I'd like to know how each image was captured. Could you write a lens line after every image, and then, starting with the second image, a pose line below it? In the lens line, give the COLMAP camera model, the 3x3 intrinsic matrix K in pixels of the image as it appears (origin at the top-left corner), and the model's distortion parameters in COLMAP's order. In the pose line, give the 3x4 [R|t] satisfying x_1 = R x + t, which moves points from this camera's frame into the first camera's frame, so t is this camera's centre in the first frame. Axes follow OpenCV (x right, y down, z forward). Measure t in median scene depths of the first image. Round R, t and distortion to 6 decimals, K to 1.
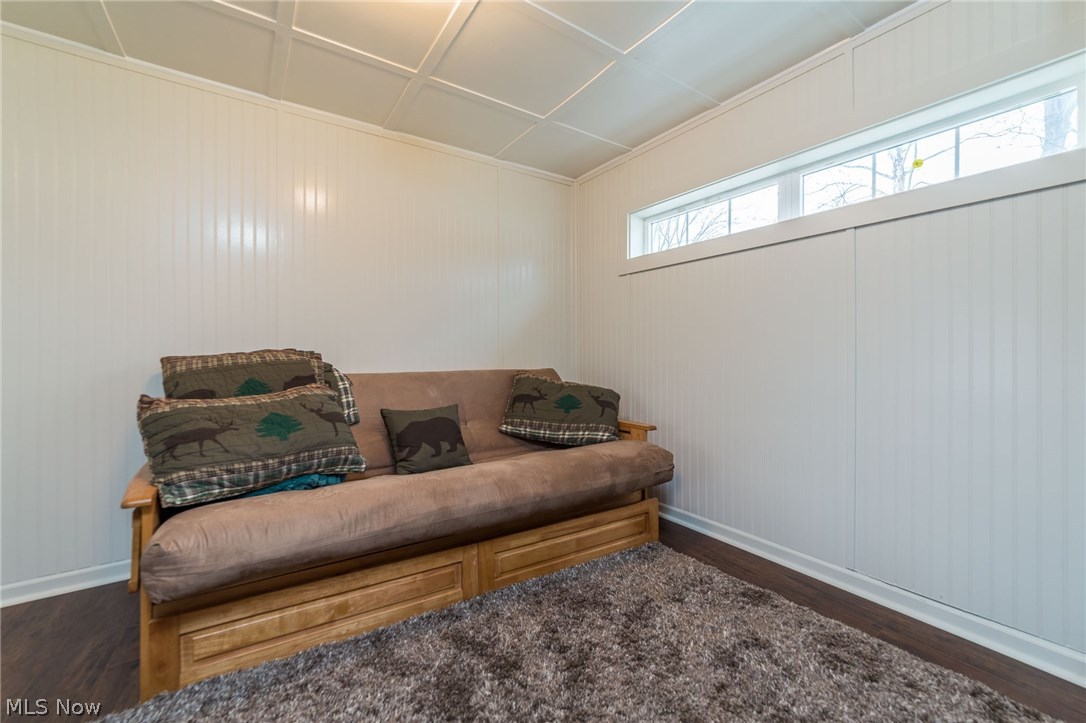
lens RADIAL K [[439.2, 0, 544.5], [0, 439.2, 348.9], [0, 0, 1]] dist [-0.021059, 0.010224]
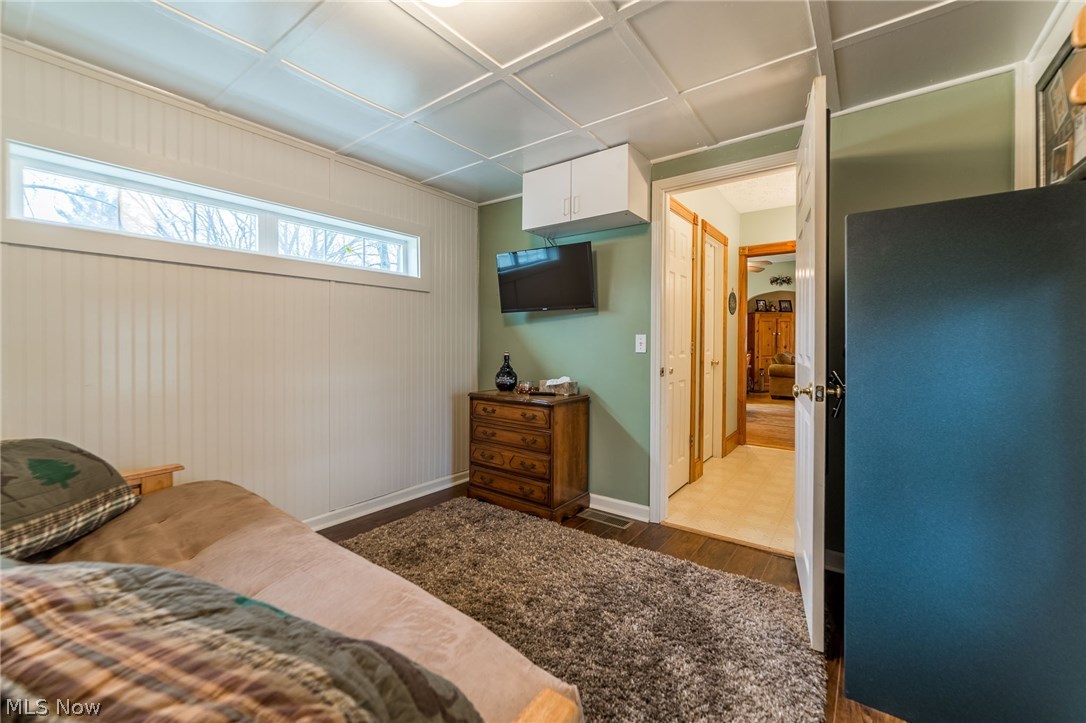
lens RADIAL K [[427.0, 0, 560.9], [0, 427.0, 354.3], [0, 0, 1]] dist [-0.017843, 0.007198]
pose [[-0.340271, -0.019556, 0.940124, -0.713113], [-0.011166, 0.999797, 0.016756, -0.048333], [-0.940261, -0.004796, -0.340420, 0.590158]]
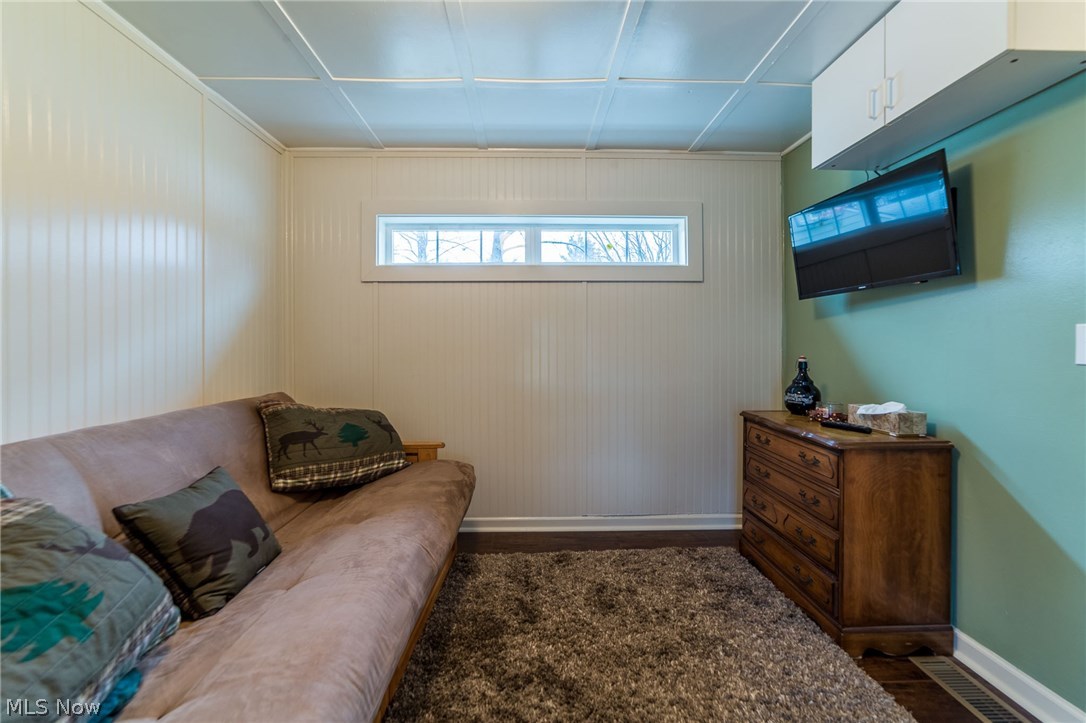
lens RADIAL K [[439.2, 0, 544.5], [0, 439.2, 348.9], [0, 0, 1]] dist [-0.021059, 0.010224]
pose [[0.535168, -0.006799, 0.844718, -0.470750], [-0.009670, 0.999853, 0.014174, -0.056097], [-0.844690, -0.015754, 0.535024, 0.260714]]
